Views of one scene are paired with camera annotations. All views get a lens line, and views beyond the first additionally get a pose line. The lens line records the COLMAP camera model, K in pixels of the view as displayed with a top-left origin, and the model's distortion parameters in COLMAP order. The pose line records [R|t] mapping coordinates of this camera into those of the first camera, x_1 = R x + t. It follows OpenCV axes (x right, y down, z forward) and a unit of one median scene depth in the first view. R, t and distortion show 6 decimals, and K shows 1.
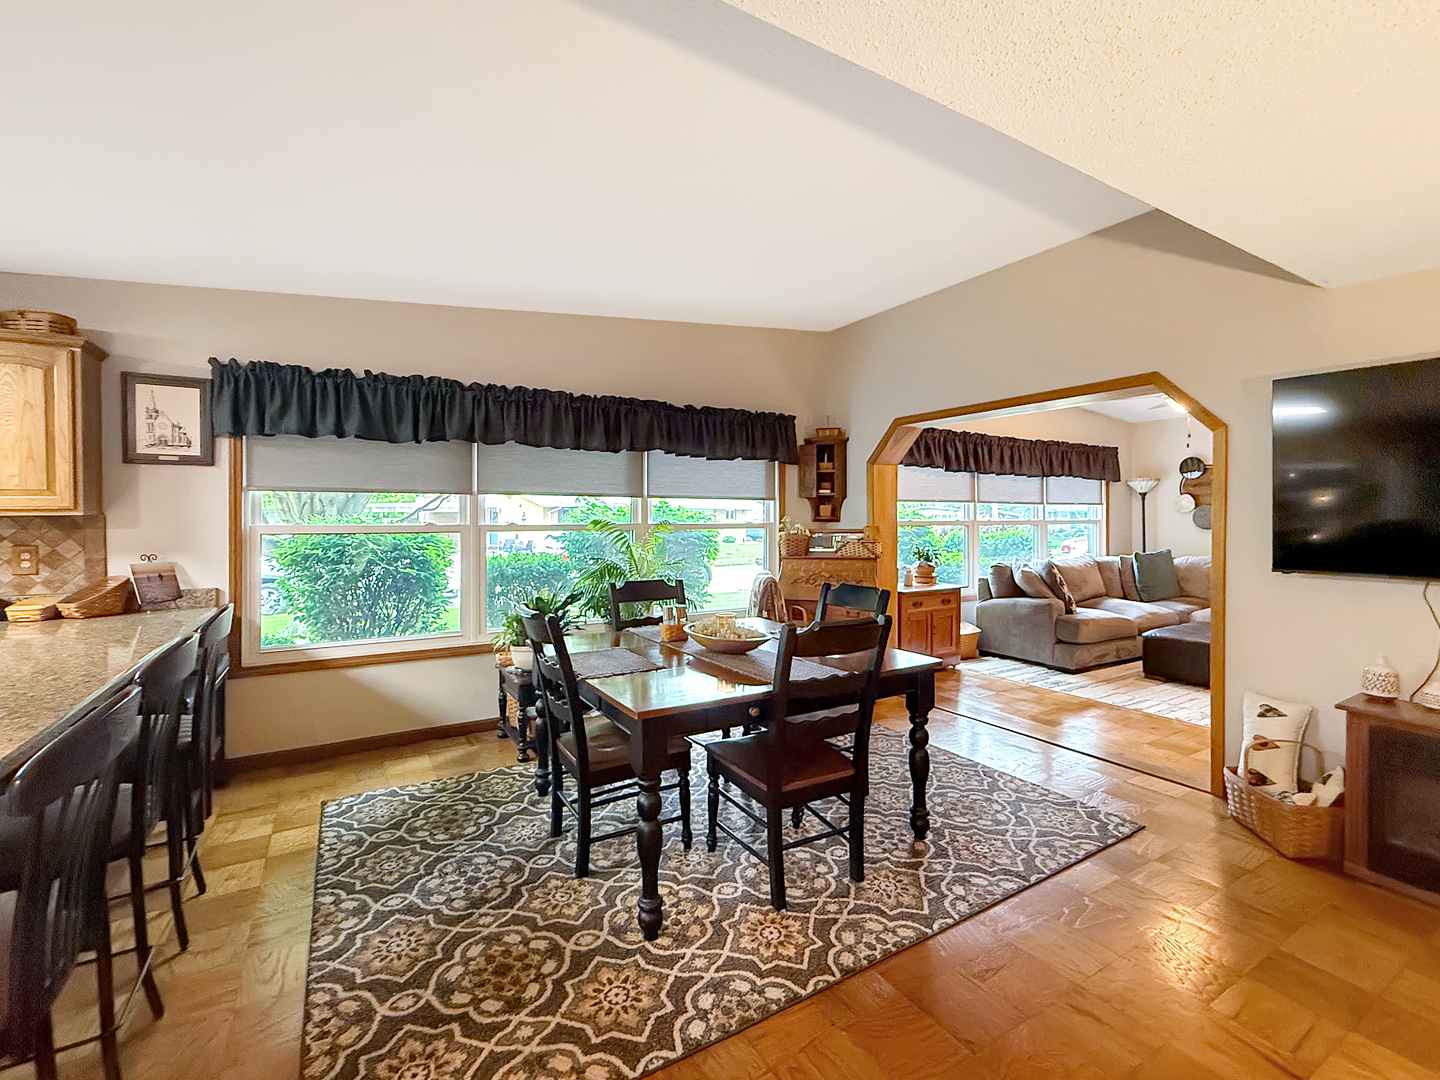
lens RADIAL K [[657.1, 0, 695.0], [0, 657.1, 516.1], [0, 0, 1]] dist [0.004599, -0.001853]
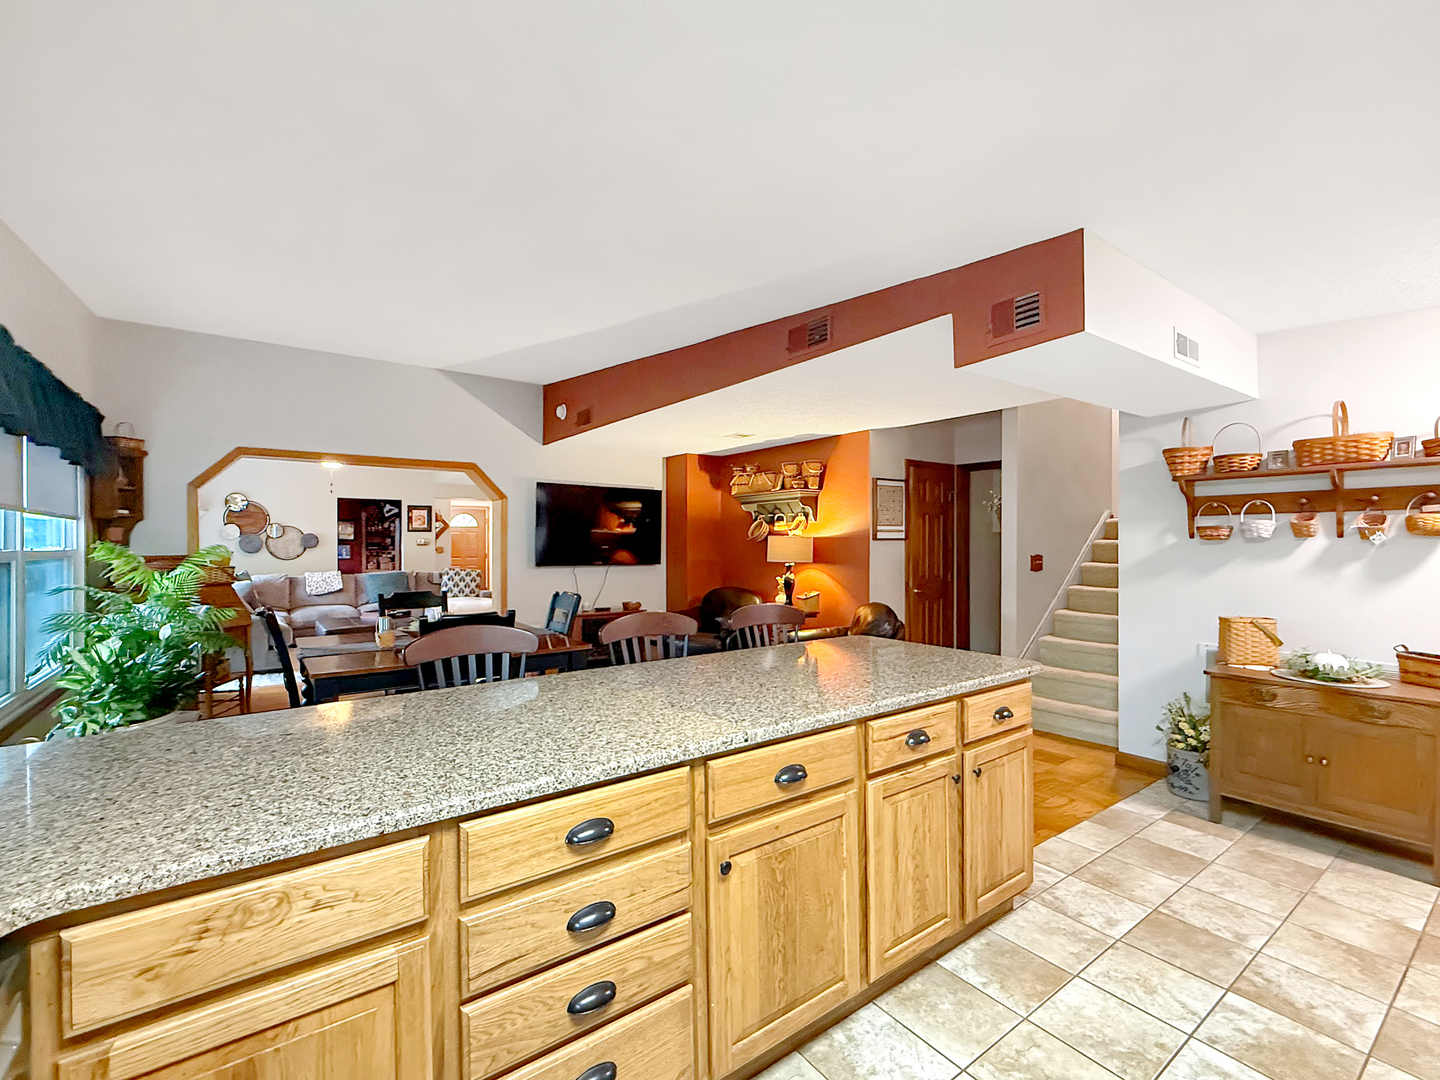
lens RADIAL K [[657.1, 0, 721.5], [0, 657.1, 540.1], [0, 0, 1]] dist [0.004599, -0.001853]
pose [[-0.085286, 0.005211, 0.996343, -0.926812], [-0.000276, 0.999986, -0.005254, 0.004100], [-0.996356, -0.000723, -0.085284, 0.395147]]
